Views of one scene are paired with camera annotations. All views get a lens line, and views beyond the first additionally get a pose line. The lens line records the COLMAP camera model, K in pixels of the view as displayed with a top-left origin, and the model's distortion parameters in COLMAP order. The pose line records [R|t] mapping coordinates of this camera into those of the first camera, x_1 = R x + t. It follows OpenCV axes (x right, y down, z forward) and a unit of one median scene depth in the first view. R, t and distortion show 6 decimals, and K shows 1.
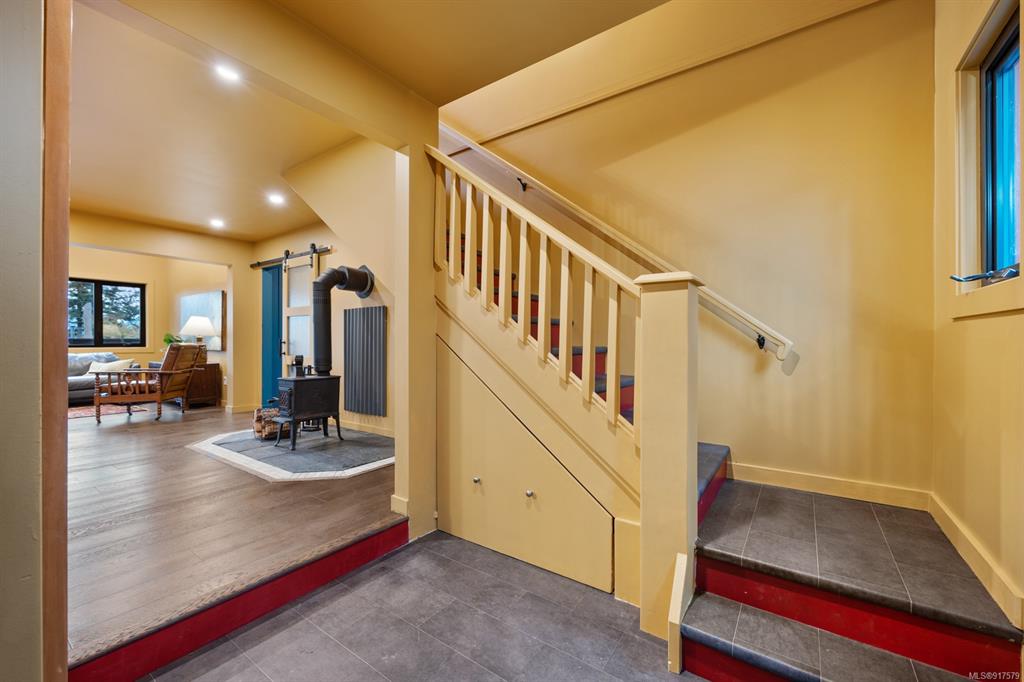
lens RADIAL K [[413.6, 0, 512.0], [0, 413.6, 341.0], [0, 0, 1]] dist [-0.001630, 0.000367]
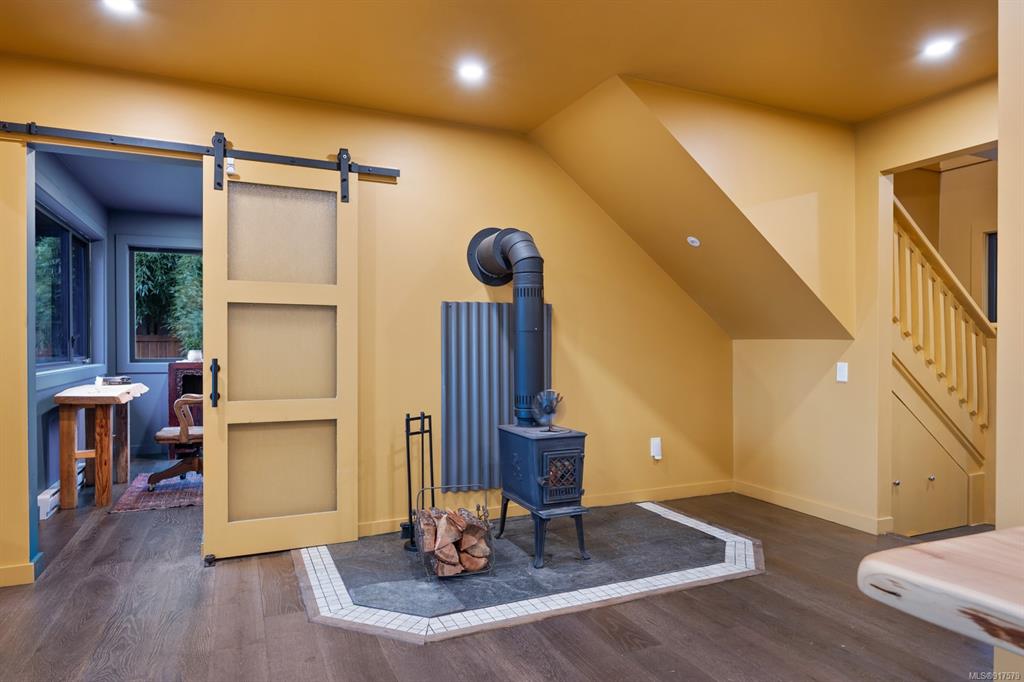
lens RADIAL K [[615.6, 0, 509.8], [0, 615.6, 358.2], [0, 0, 1]] dist [-0.001895, -0.000120]
pose [[0.496354, -0.021228, 0.867861, -1.408850], [0.000731, 0.999711, 0.024035, -0.032707], [-0.868120, -0.011295, 0.496226, 0.731808]]
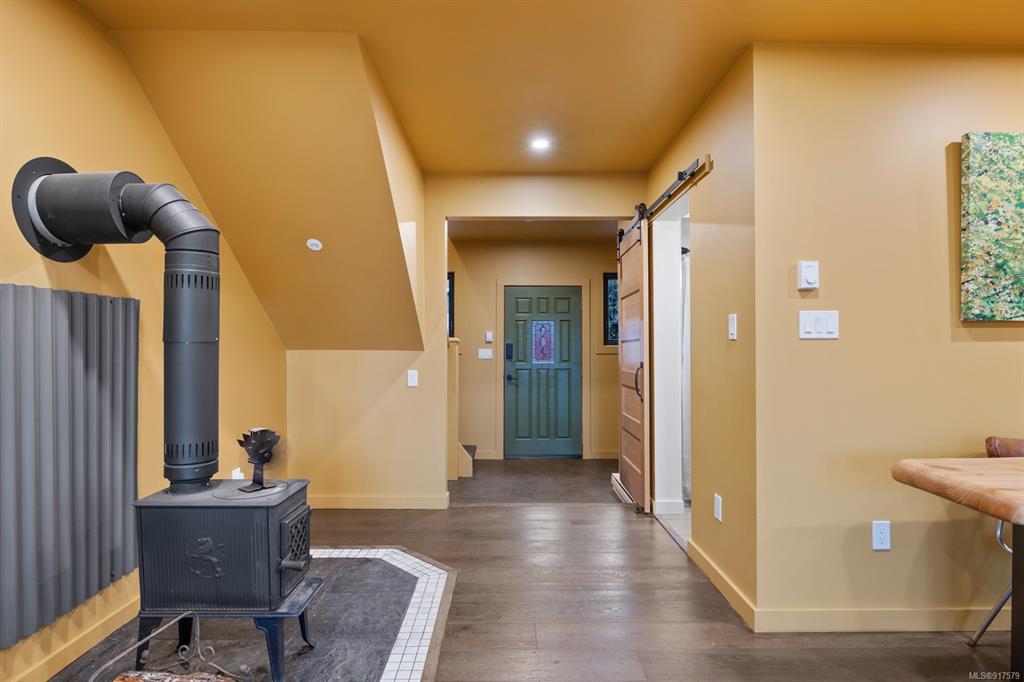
lens RADIAL K [[527.7, 0, 512.0], [0, 527.7, 341.0], [0, 0, 1]] dist [-0.000404, 0.000026]
pose [[-0.590647, 0.010531, 0.806861, -1.177807], [0.002119, 0.999932, -0.011499, -0.045978], [-0.806927, -0.005082, -0.590629, 1.246182]]
